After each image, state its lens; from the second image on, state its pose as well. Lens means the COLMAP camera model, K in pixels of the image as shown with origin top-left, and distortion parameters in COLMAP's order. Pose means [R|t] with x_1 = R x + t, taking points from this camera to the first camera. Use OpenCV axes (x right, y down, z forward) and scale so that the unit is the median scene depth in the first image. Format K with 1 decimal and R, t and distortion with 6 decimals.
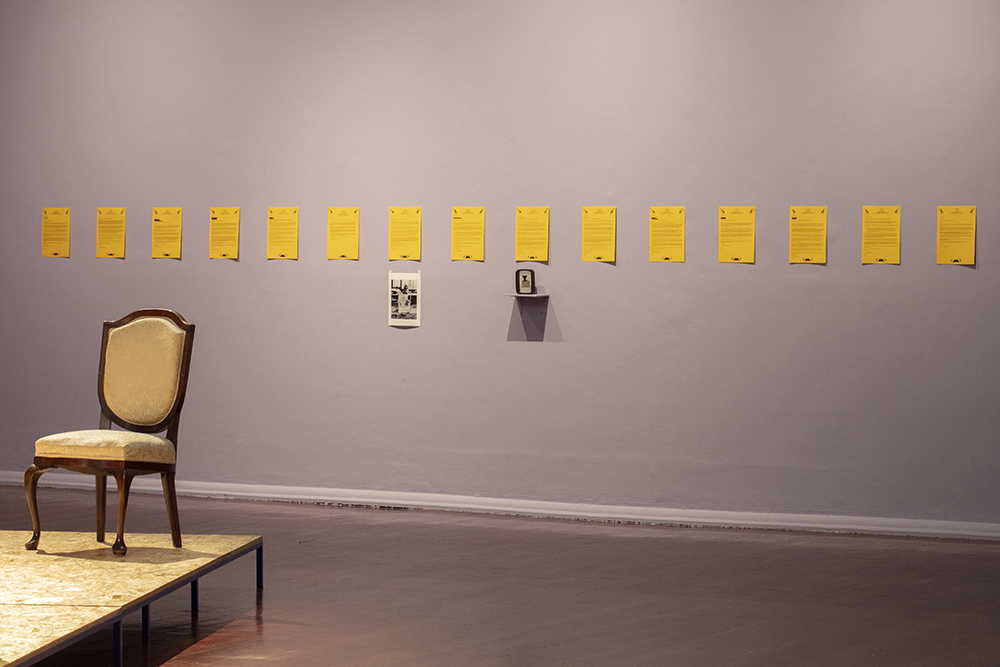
lens RADIAL K [[2892.7, 0, 500.0], [0, 2892.7, 332.4], [0, 0, 1]] dist [-0.029624, 0.000000]
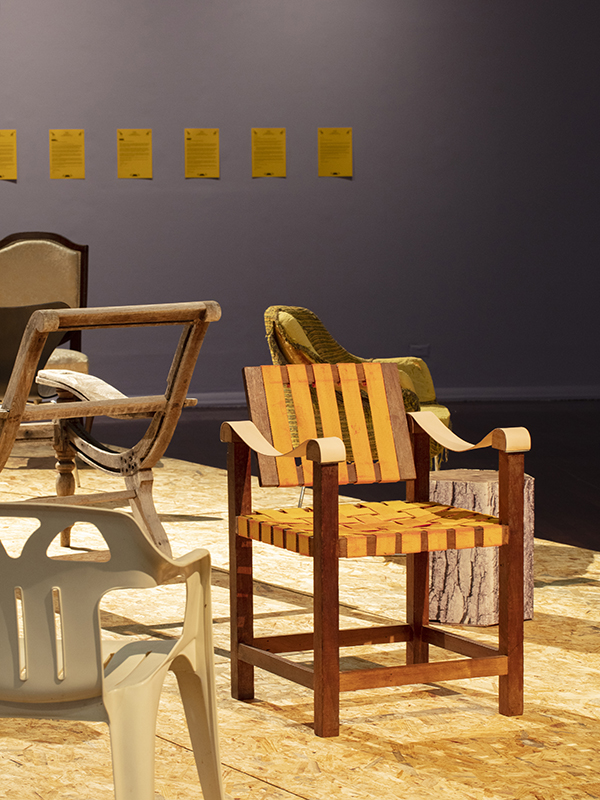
lens RADIAL K [[2248.5, 0, 300.0], [0, 2248.5, 400.4], [0, 0, 1]] dist [-0.046812, 0.000000]
pose [[0.771217, -0.078856, 0.631669, -0.441434], [0.031879, 0.995837, 0.085397, -0.010794], [-0.635773, -0.045723, 0.770521, 0.277075]]
